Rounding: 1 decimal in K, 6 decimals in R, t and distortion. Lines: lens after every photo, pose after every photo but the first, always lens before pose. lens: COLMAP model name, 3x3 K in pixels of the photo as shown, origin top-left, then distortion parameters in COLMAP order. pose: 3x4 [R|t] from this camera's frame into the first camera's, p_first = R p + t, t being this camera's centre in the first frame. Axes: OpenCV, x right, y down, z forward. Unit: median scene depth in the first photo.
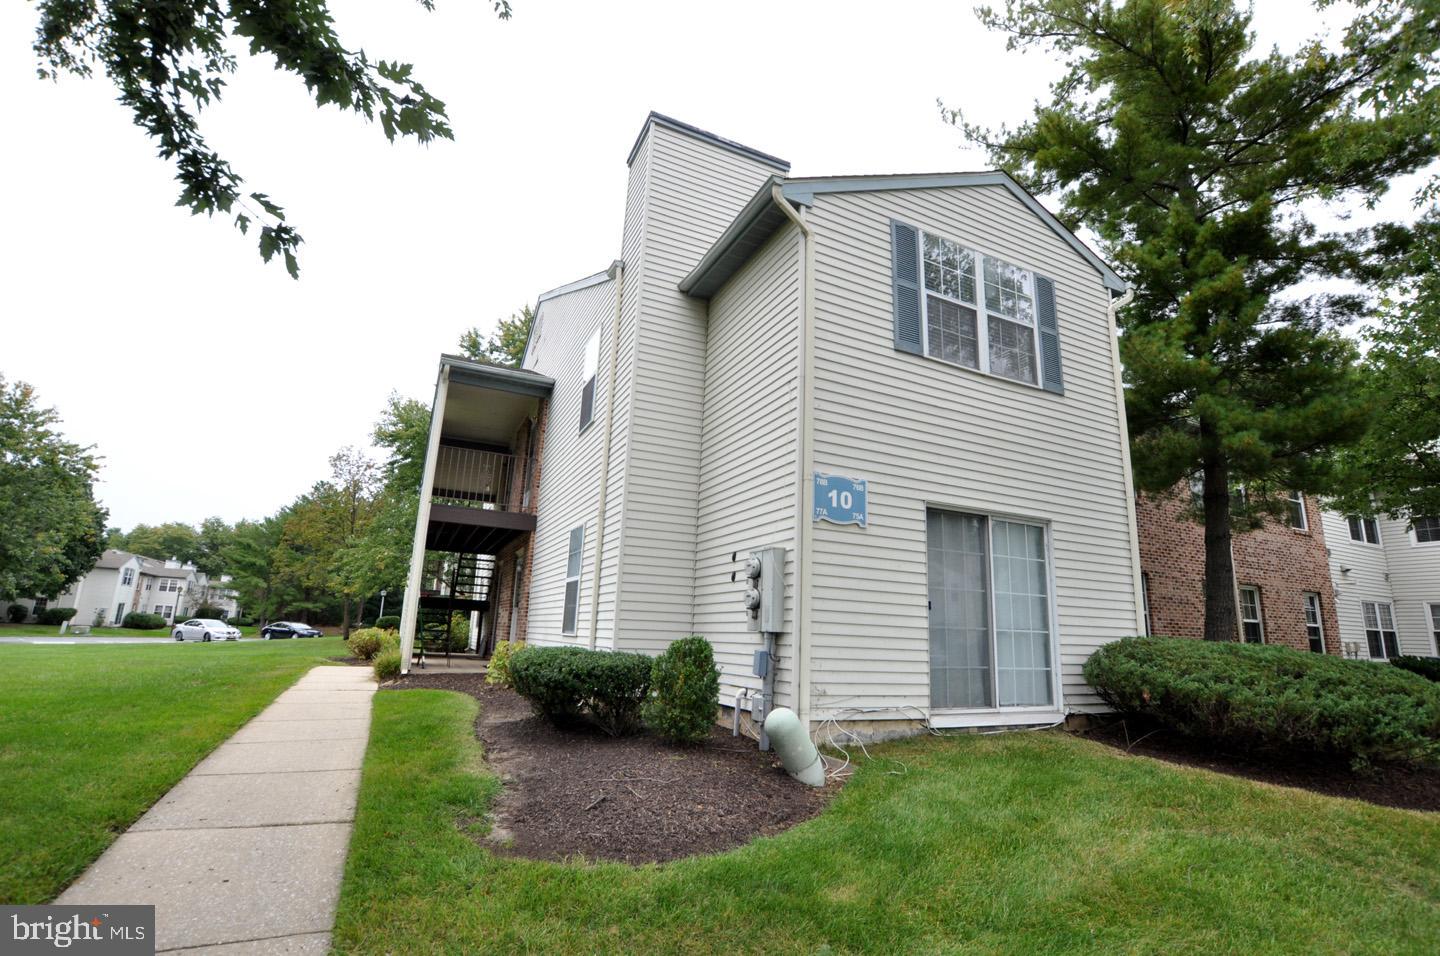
lens RADIAL K [[668.9, 0, 723.1], [0, 668.9, 480.6], [0, 0, 1]] dist [-0.027591, 0.000870]
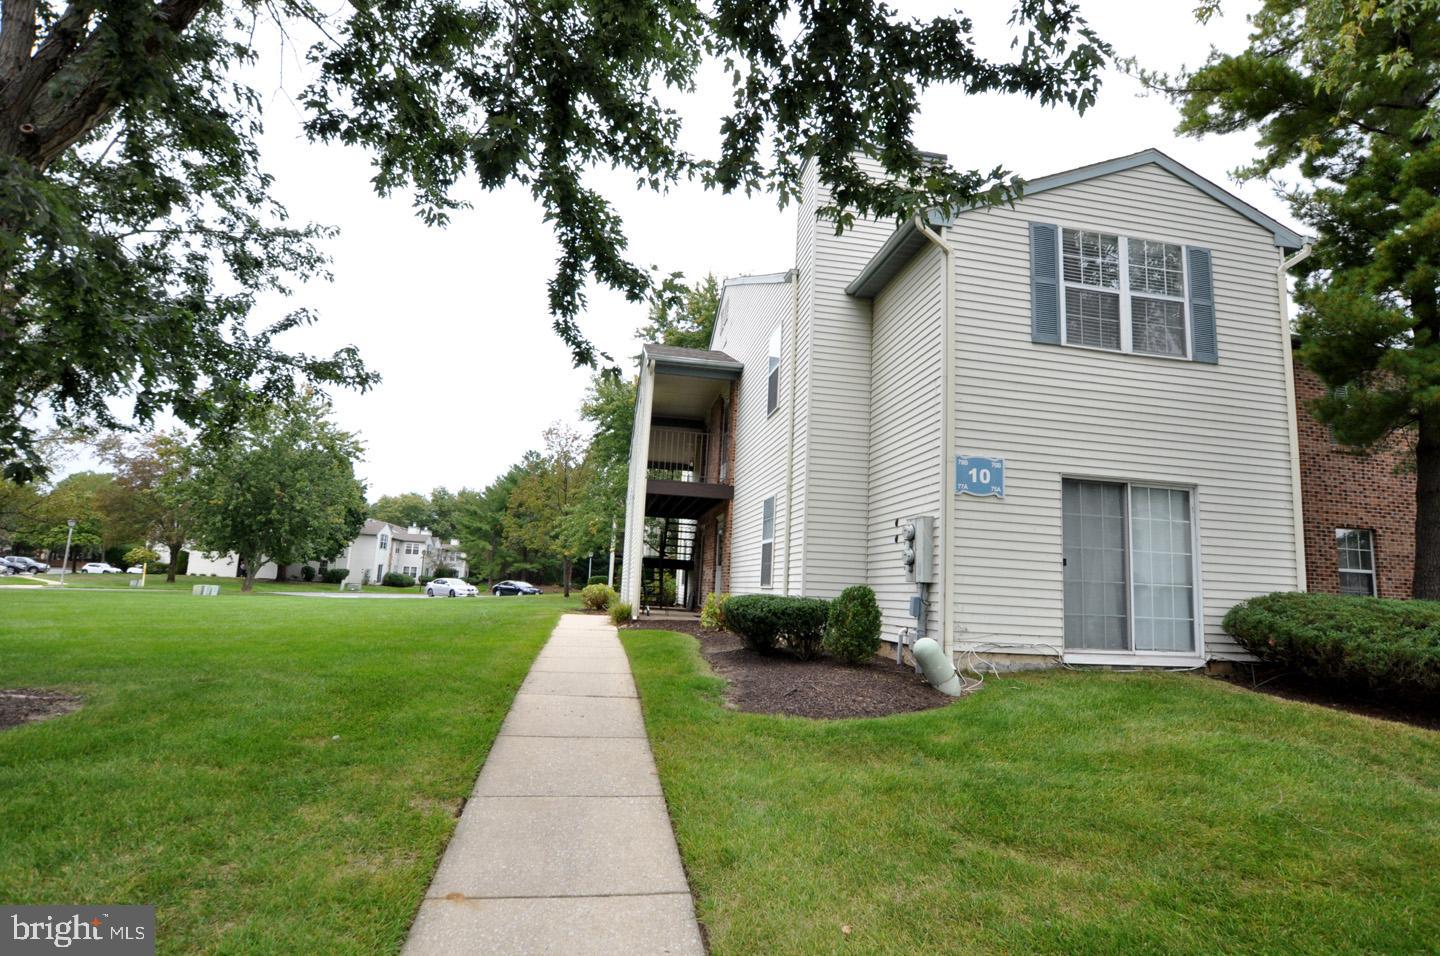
lens RADIAL K [[725.5, 0, 720.0], [0, 725.5, 478.0], [0, 0, 1]] dist [-0.025878, 0.000497]
pose [[0.960588, -0.031180, -0.276220, 0.069399], [0.048695, 0.997199, 0.056778, -0.054204], [0.273676, -0.067991, 0.959416, -0.326546]]
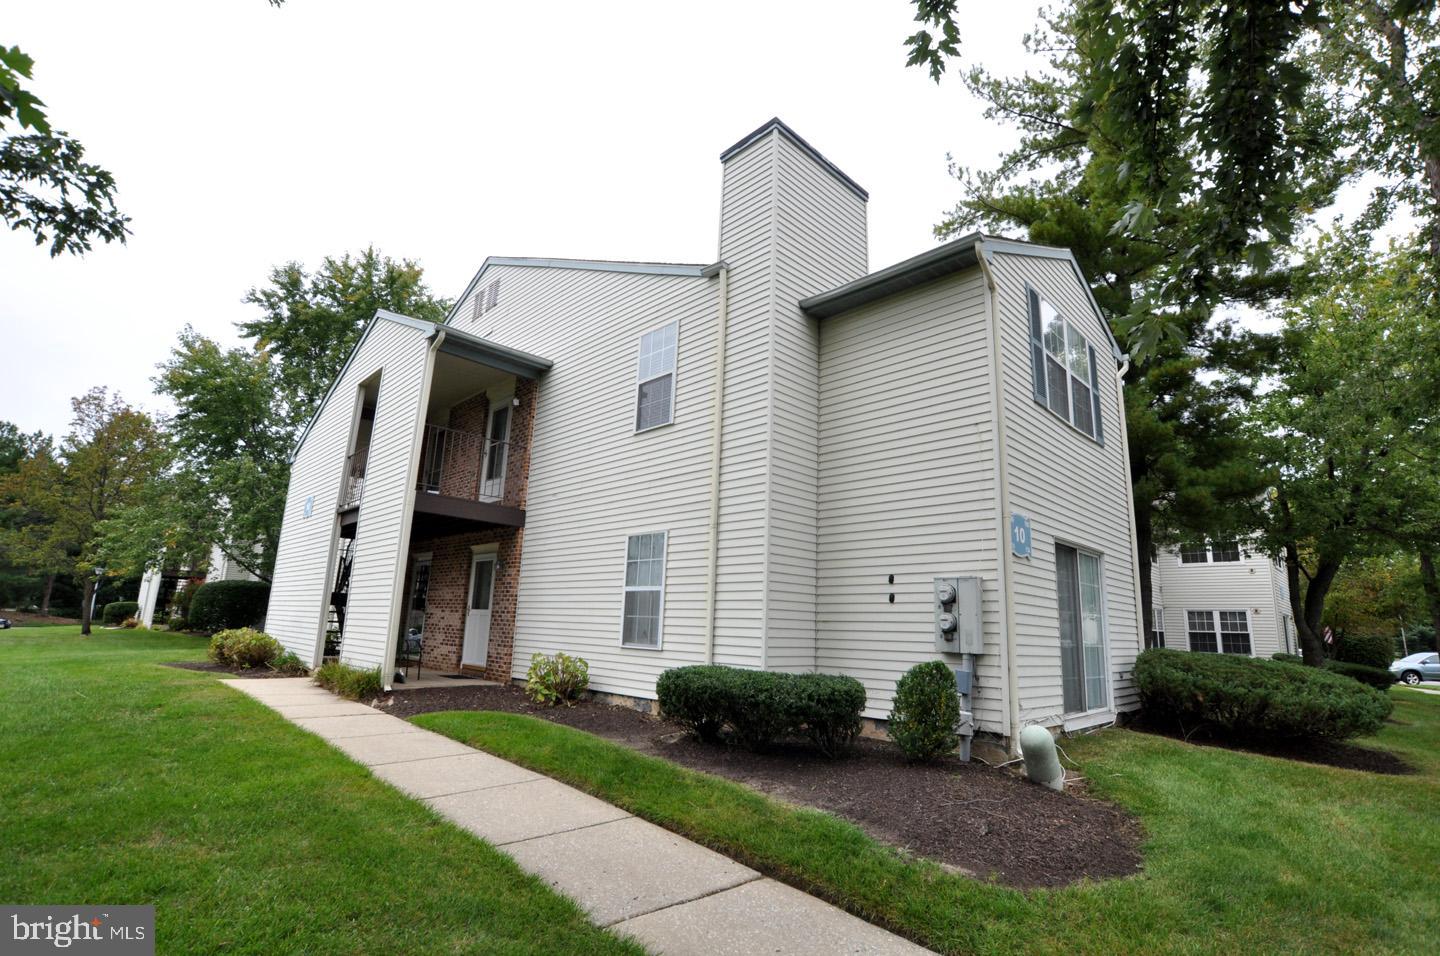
lens RADIAL K [[682.8, 0, 720.0], [0, 682.8, 478.0], [0, 0, 1]] dist [-0.026764, 0.000184]
pose [[0.943061, 0.070955, 0.324964, -0.559309], [-0.077460, 0.996970, 0.007109, -0.029594], [-0.323475, -0.031876, 0.945700, 0.069842]]
